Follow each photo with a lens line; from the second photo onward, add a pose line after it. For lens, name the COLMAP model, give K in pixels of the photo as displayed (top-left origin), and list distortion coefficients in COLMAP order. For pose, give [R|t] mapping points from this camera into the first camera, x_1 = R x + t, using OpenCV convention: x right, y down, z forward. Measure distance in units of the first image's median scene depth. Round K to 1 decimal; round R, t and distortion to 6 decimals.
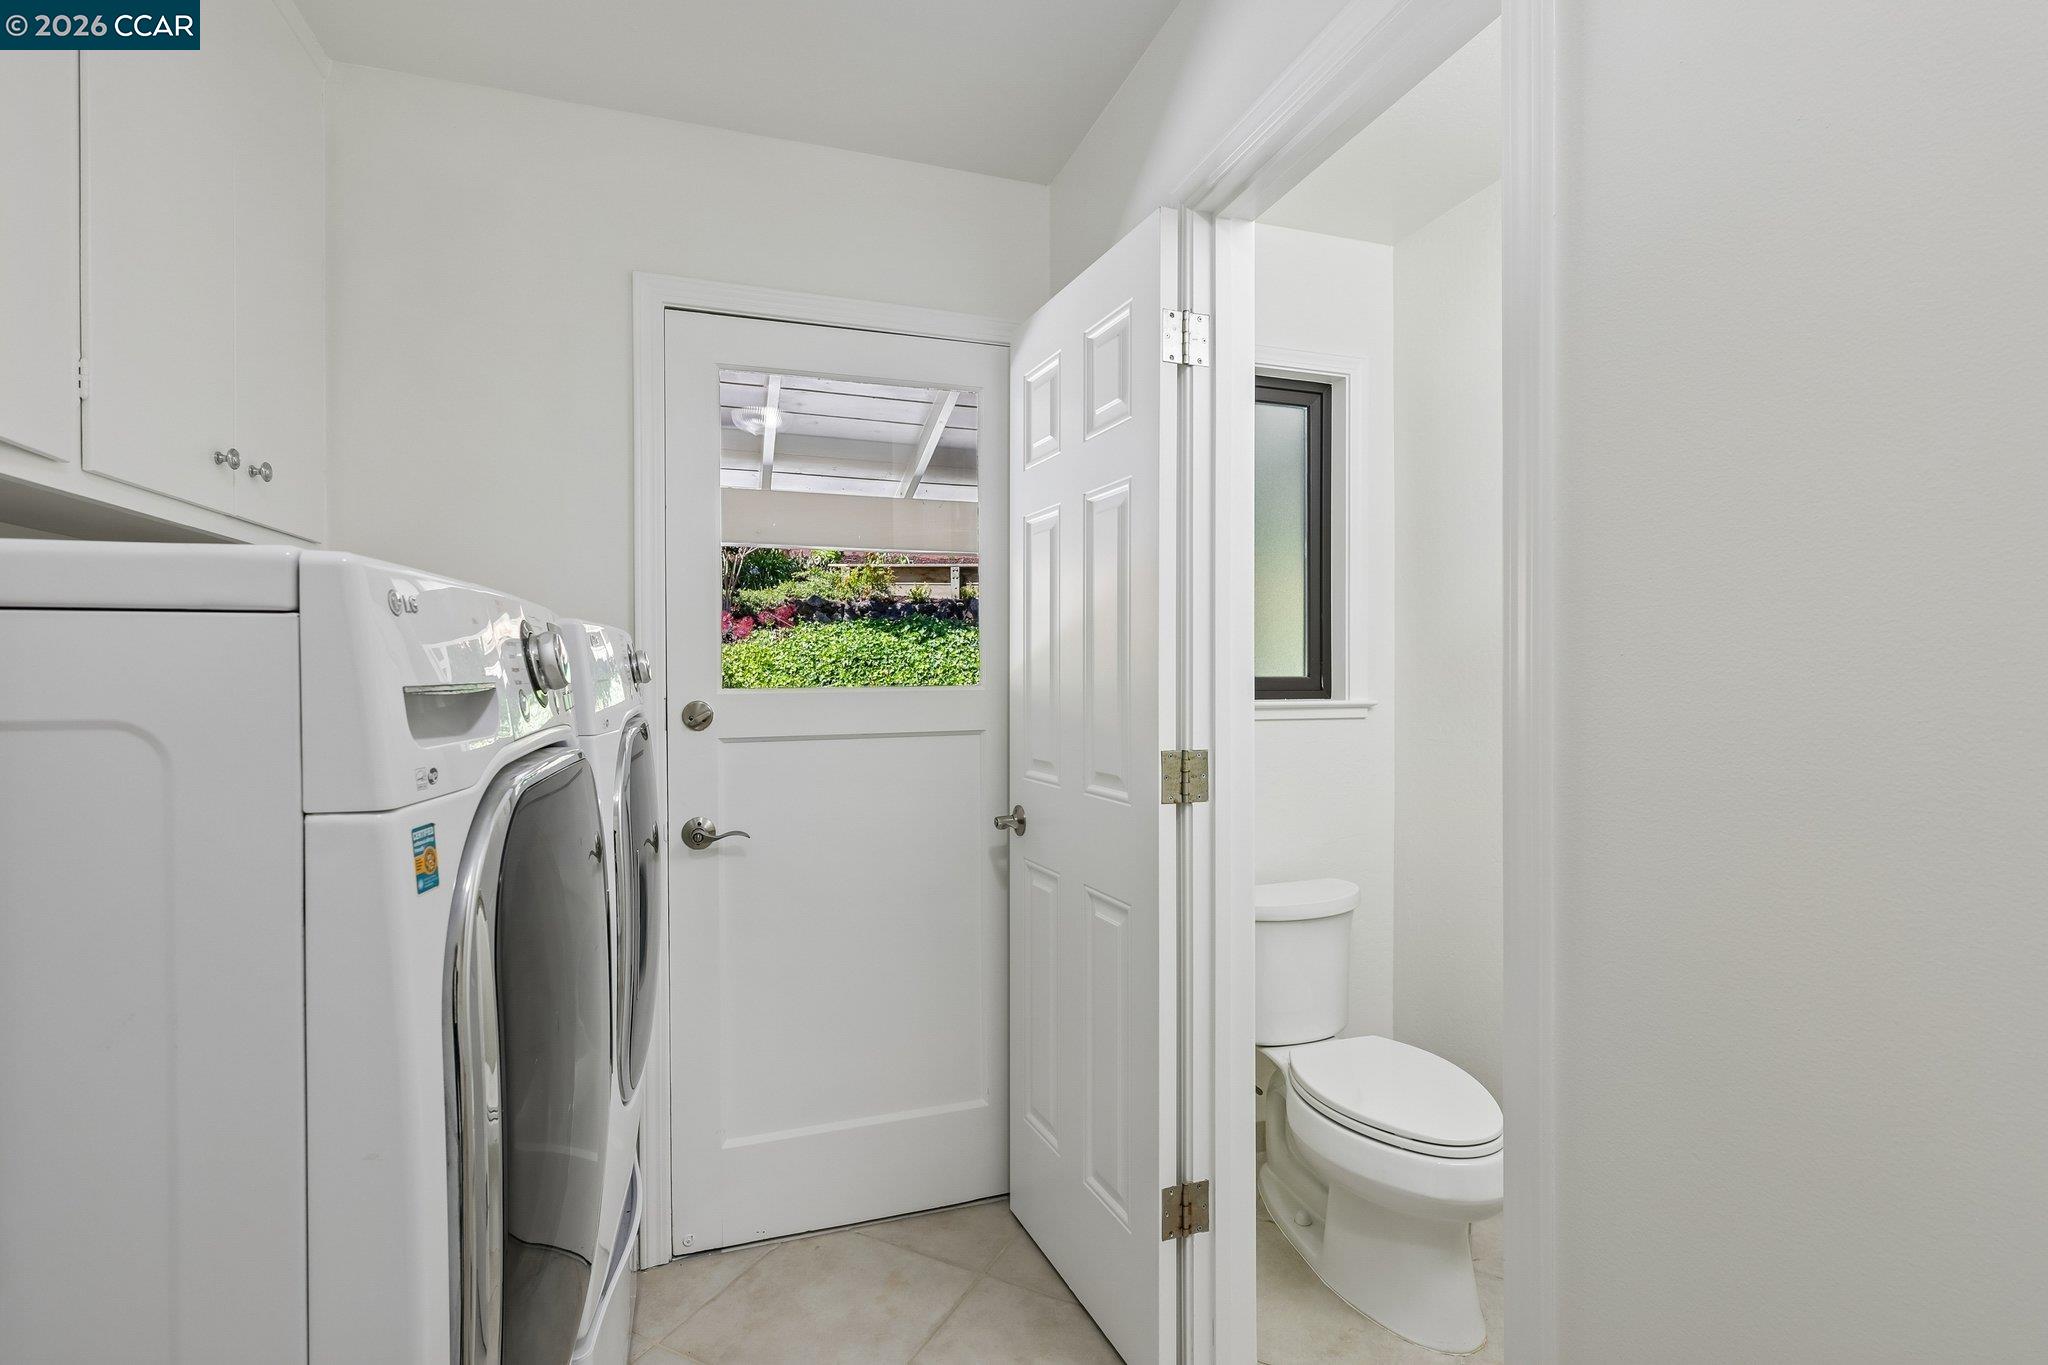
lens RADIAL K [[943.3, 0, 1032.8], [0, 943.3, 682.7], [0, 0, 1]] dist [0.000247, 0.000473]
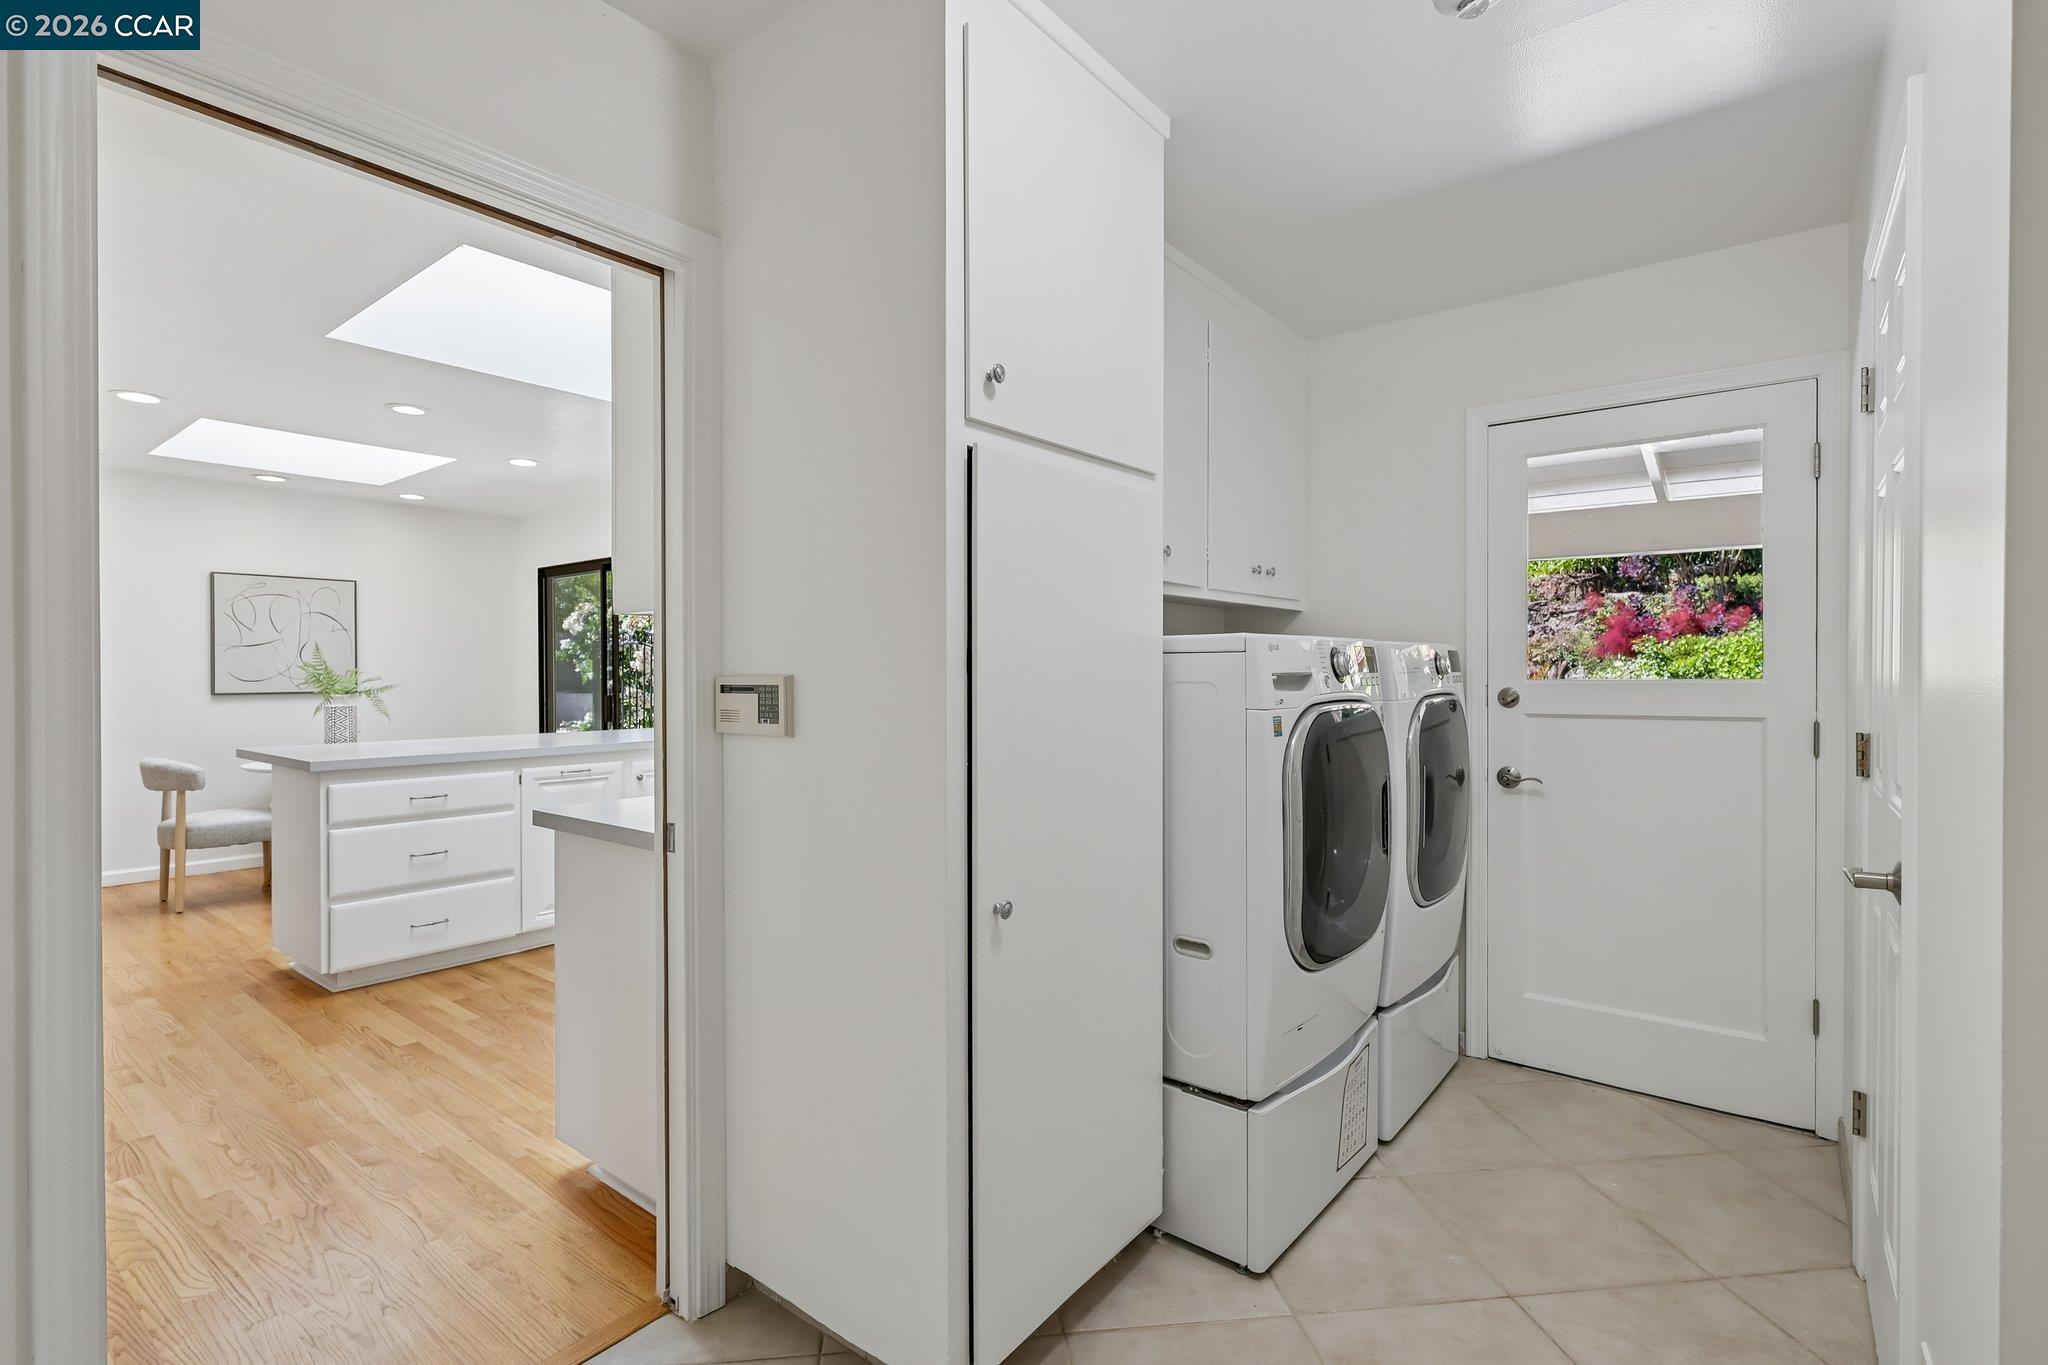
lens RADIAL K [[943.3, 0, 1023.8], [0, 943.3, 677.8], [0, 0, 1]] dist [0.000247, 0.000473]
pose [[0.543182, 0.006914, -0.839586, 0.471136], [-0.007010, 0.999969, 0.003700, 0.004334], [0.839586, 0.003876, 0.543214, -0.436331]]
